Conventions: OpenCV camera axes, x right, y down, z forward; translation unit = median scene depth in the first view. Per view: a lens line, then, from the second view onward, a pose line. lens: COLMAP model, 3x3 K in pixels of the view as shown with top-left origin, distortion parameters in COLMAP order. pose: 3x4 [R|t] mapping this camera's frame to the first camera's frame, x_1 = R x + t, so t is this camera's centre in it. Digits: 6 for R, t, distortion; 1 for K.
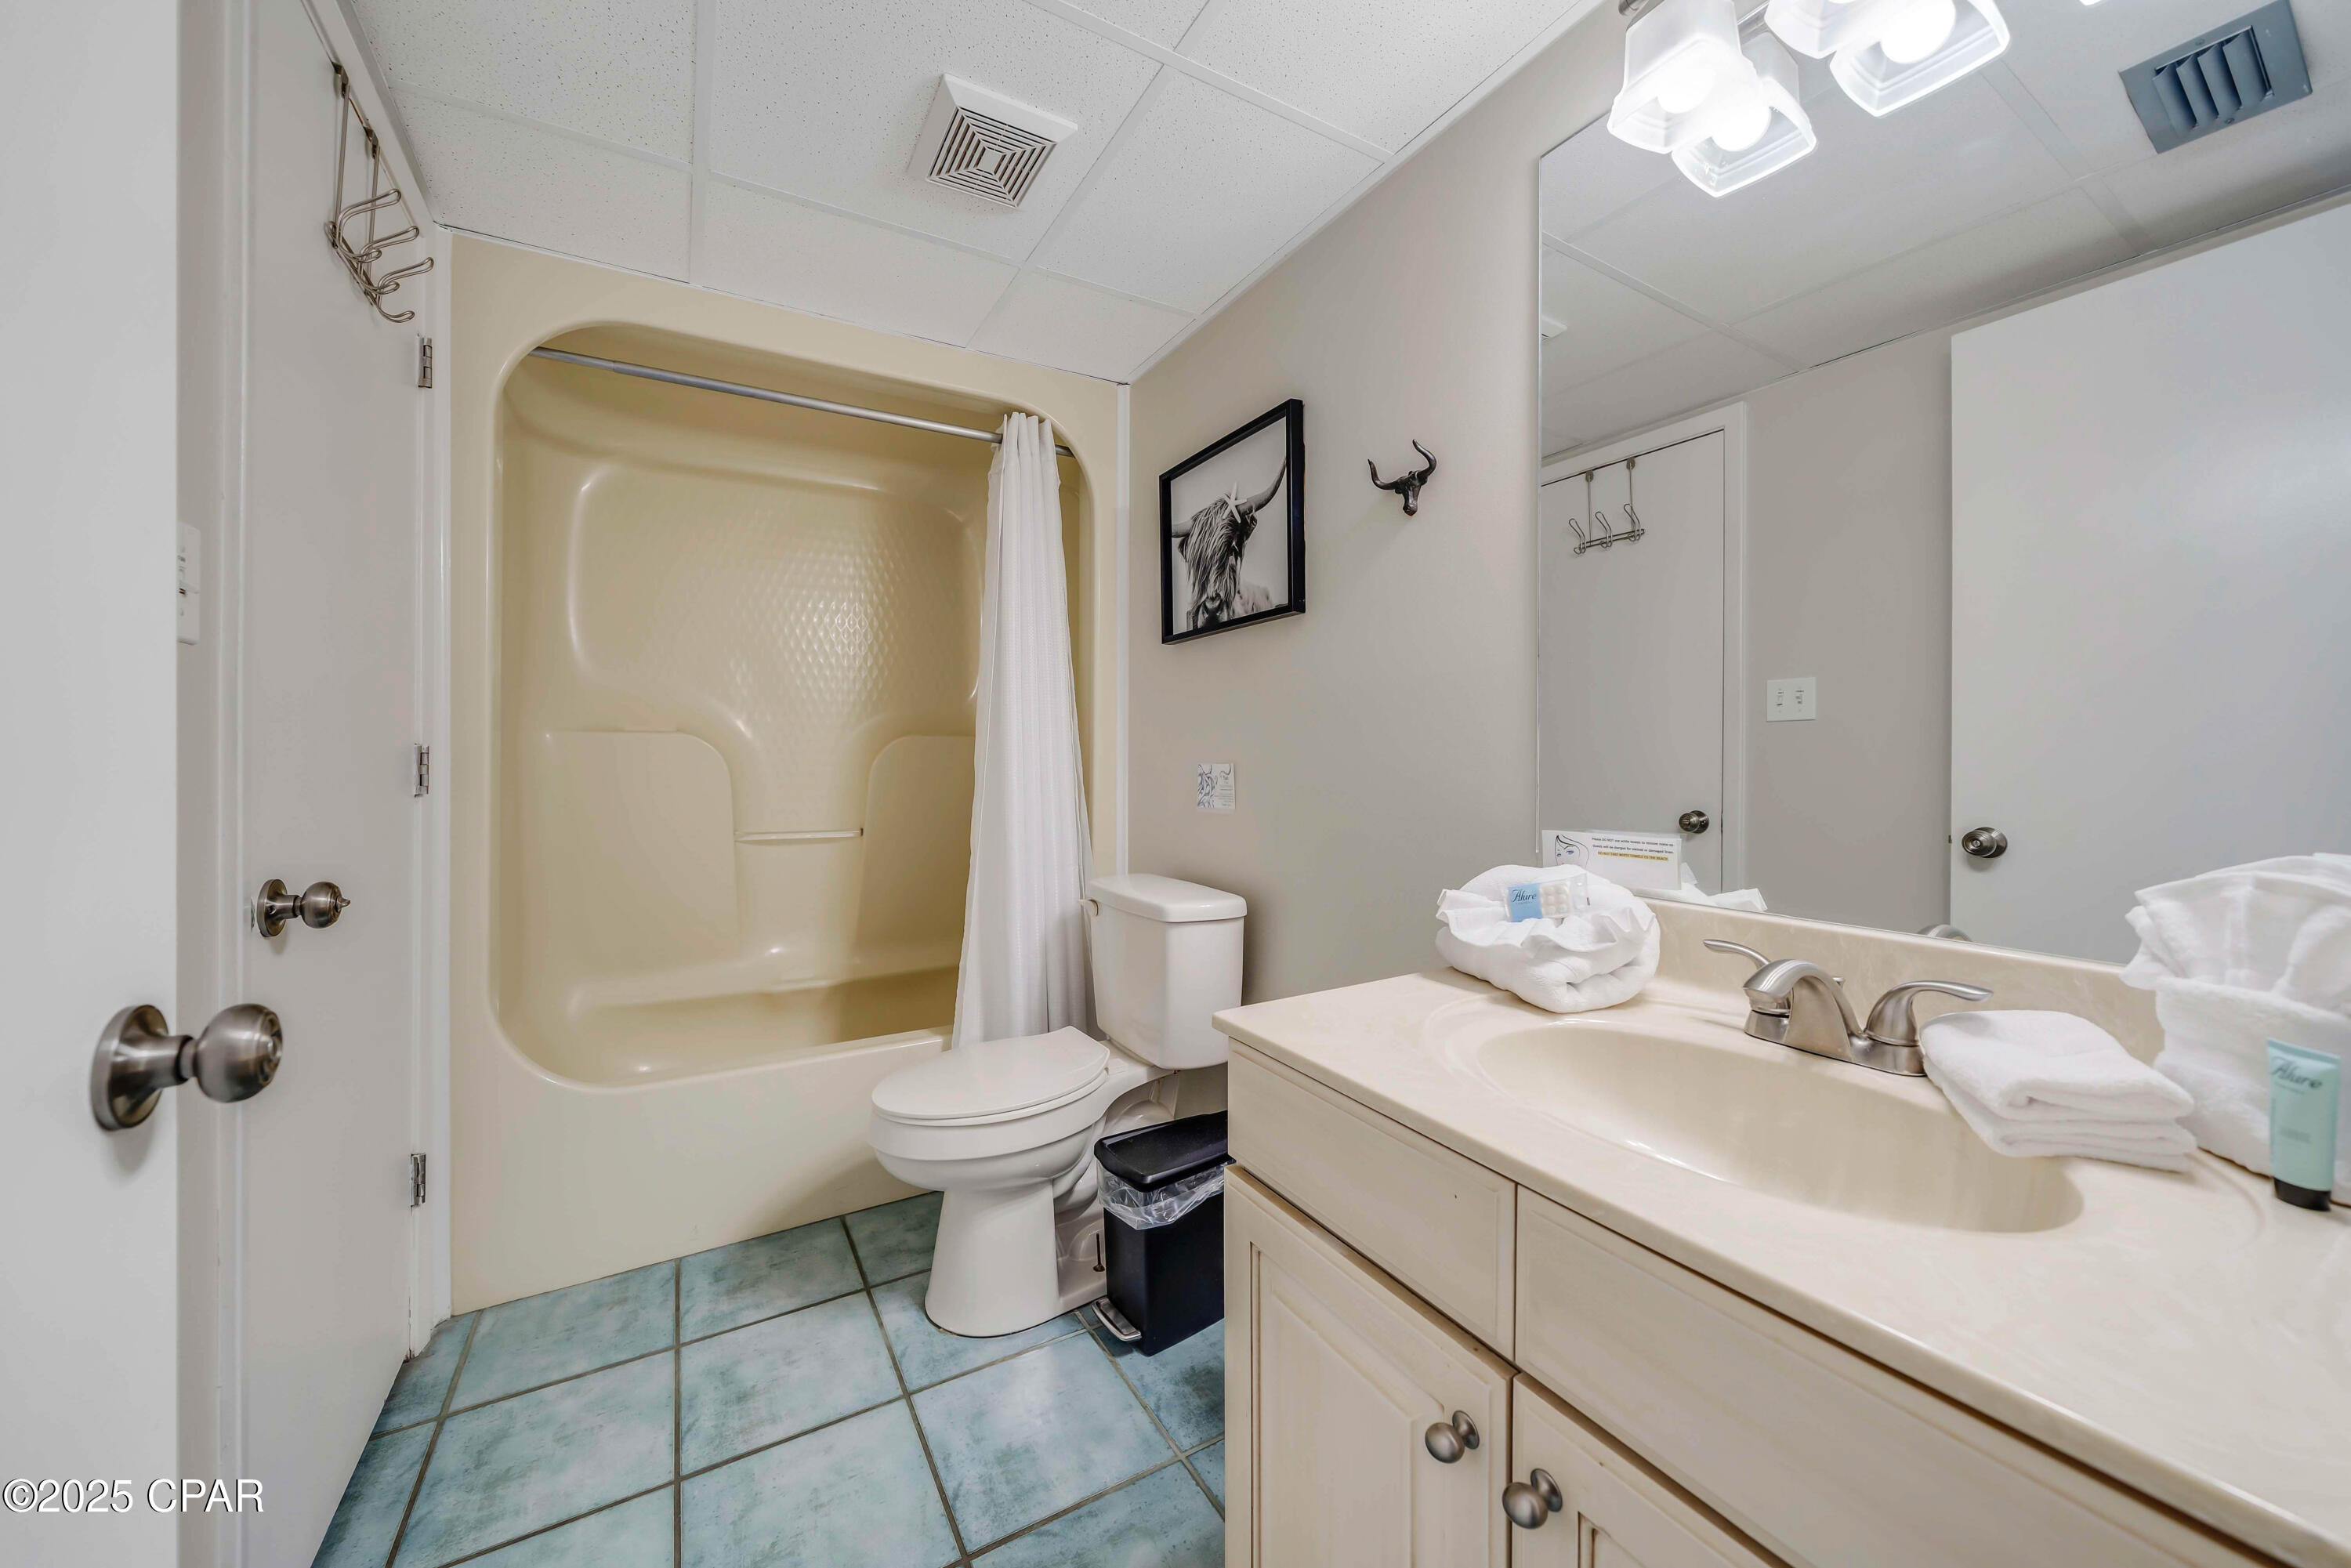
lens RADIAL K [[834.9, 0, 1153.8], [0, 834.9, 756.0], [0, 0, 1]] dist [-0.000768, -0.000112]
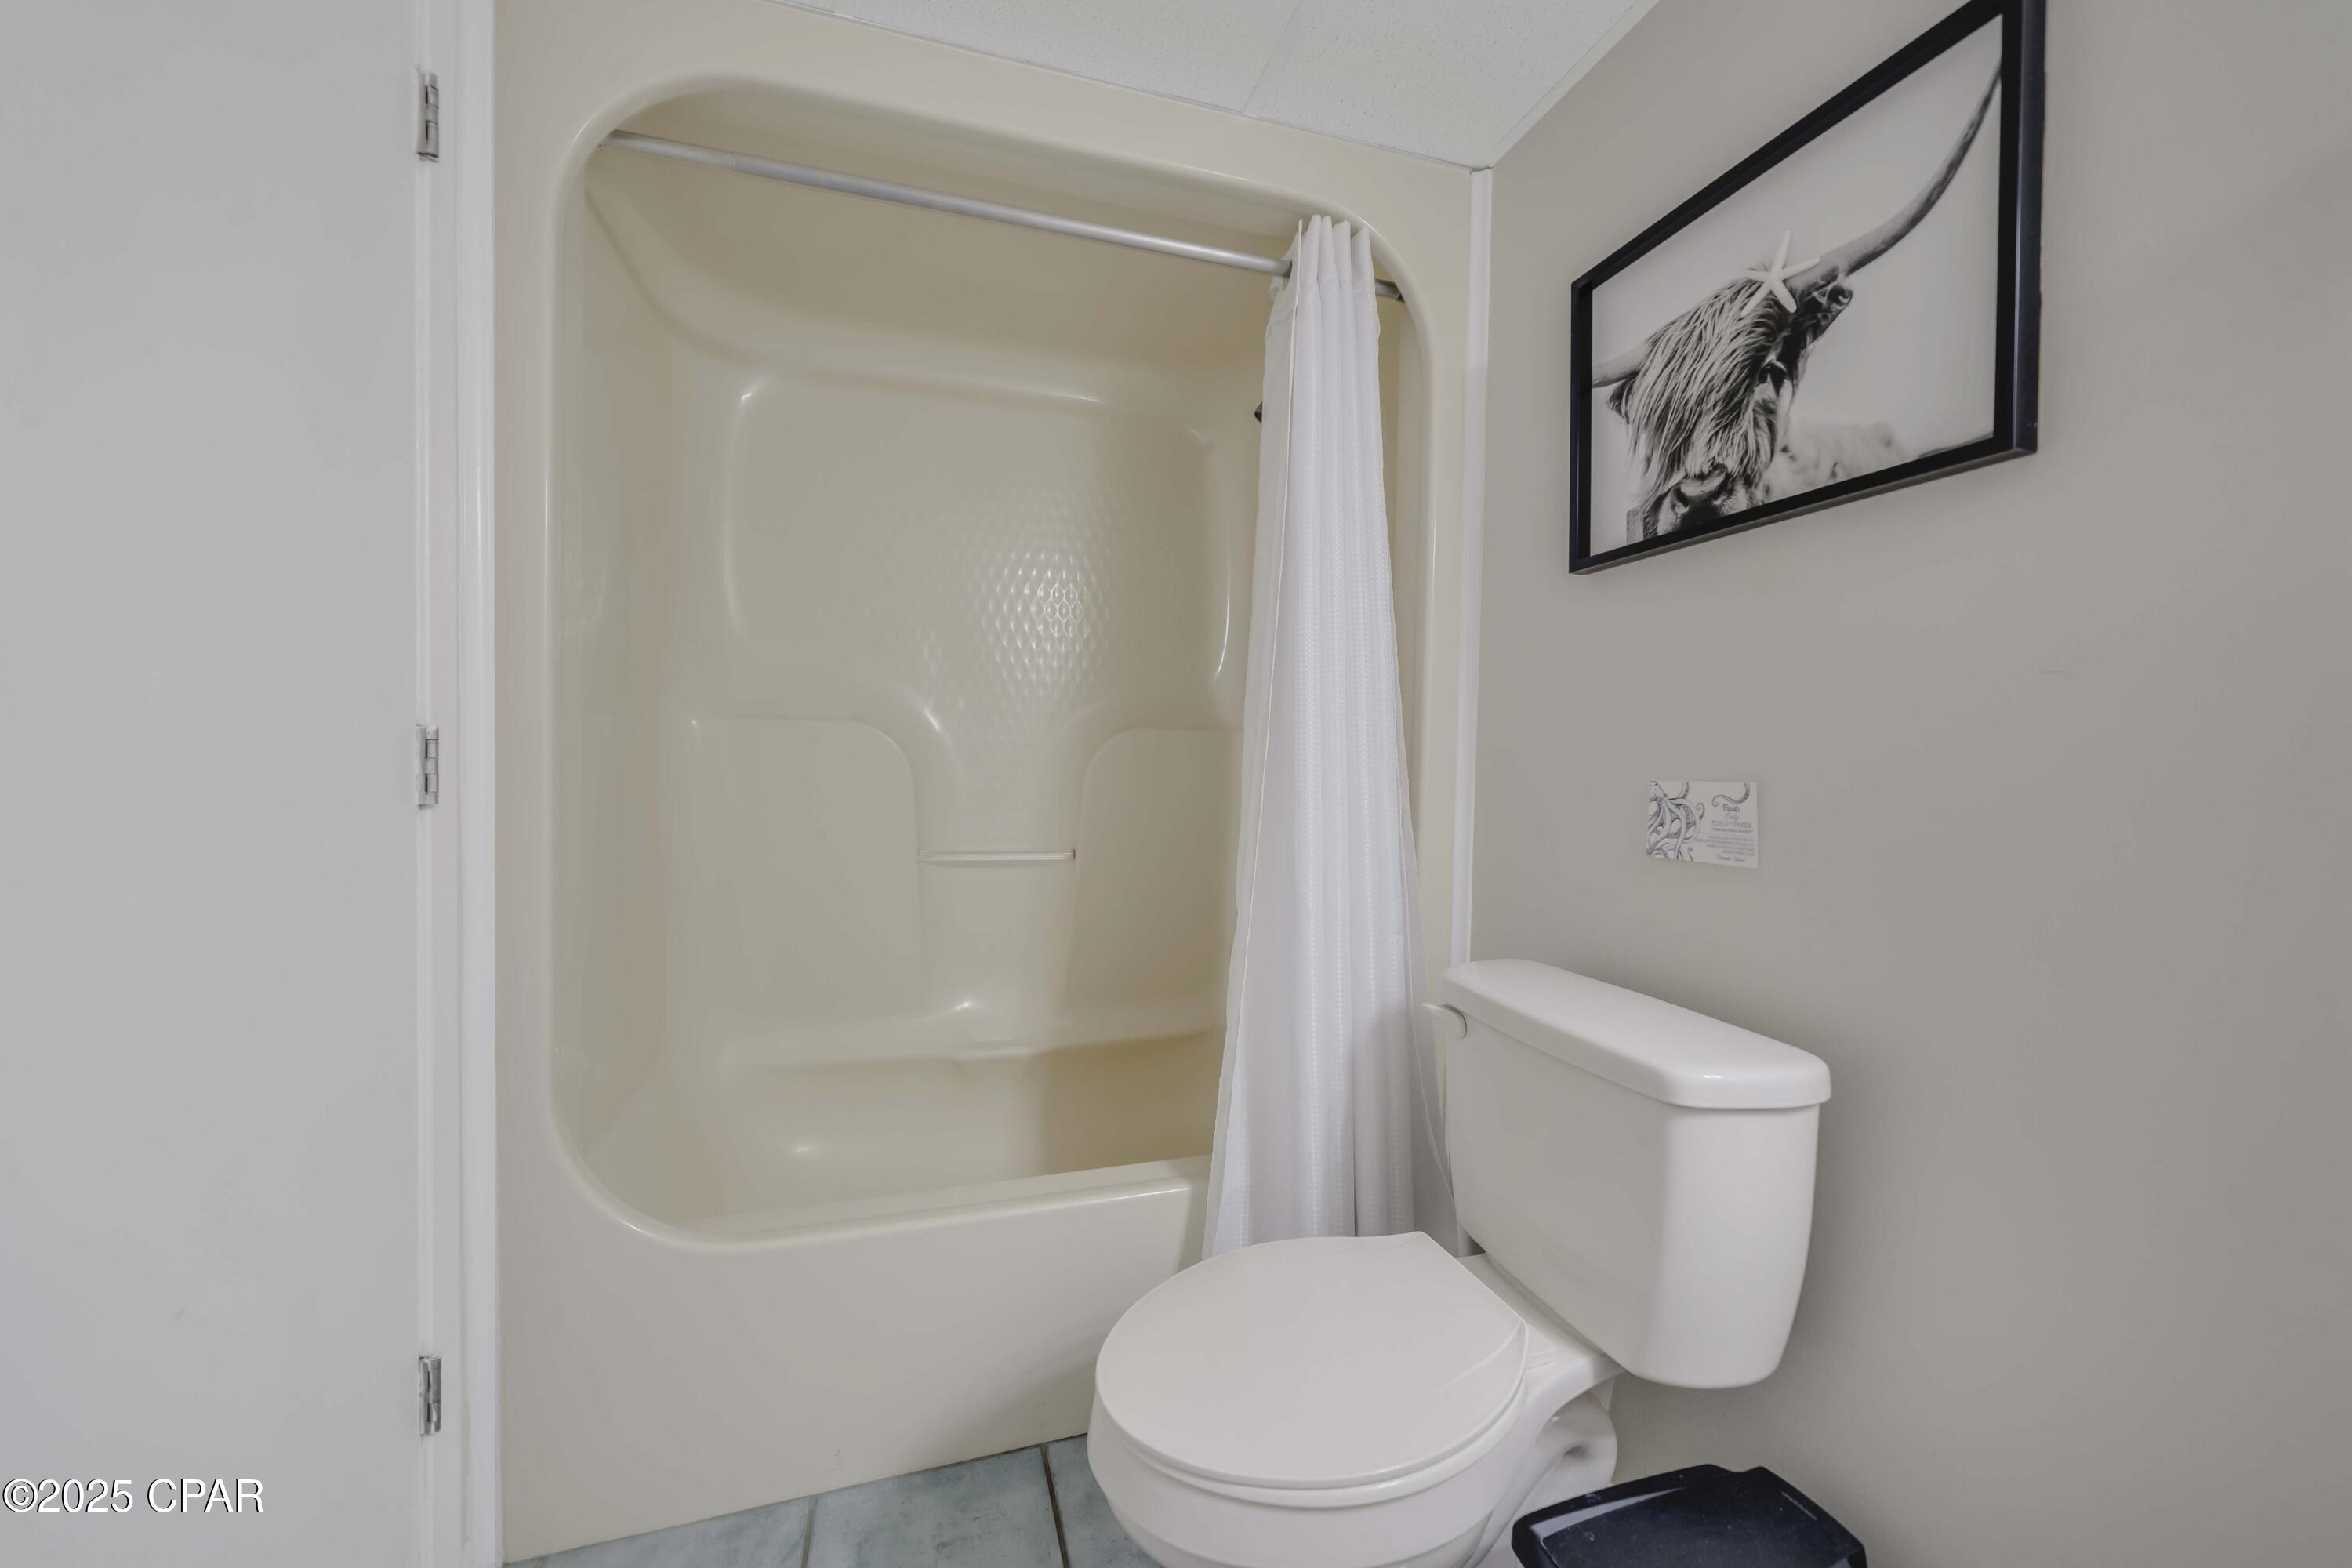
lens RADIAL K [[855.4, 0, 1160.4], [0, 855.4, 786.7], [0, 0, 1]] dist [-0.001787, -0.000149]
pose [[0.974034, 0.024923, -0.225028, -0.140927], [-0.017060, 0.999176, 0.036818, -0.001218], [0.225760, -0.032022, 0.973656, 0.370168]]
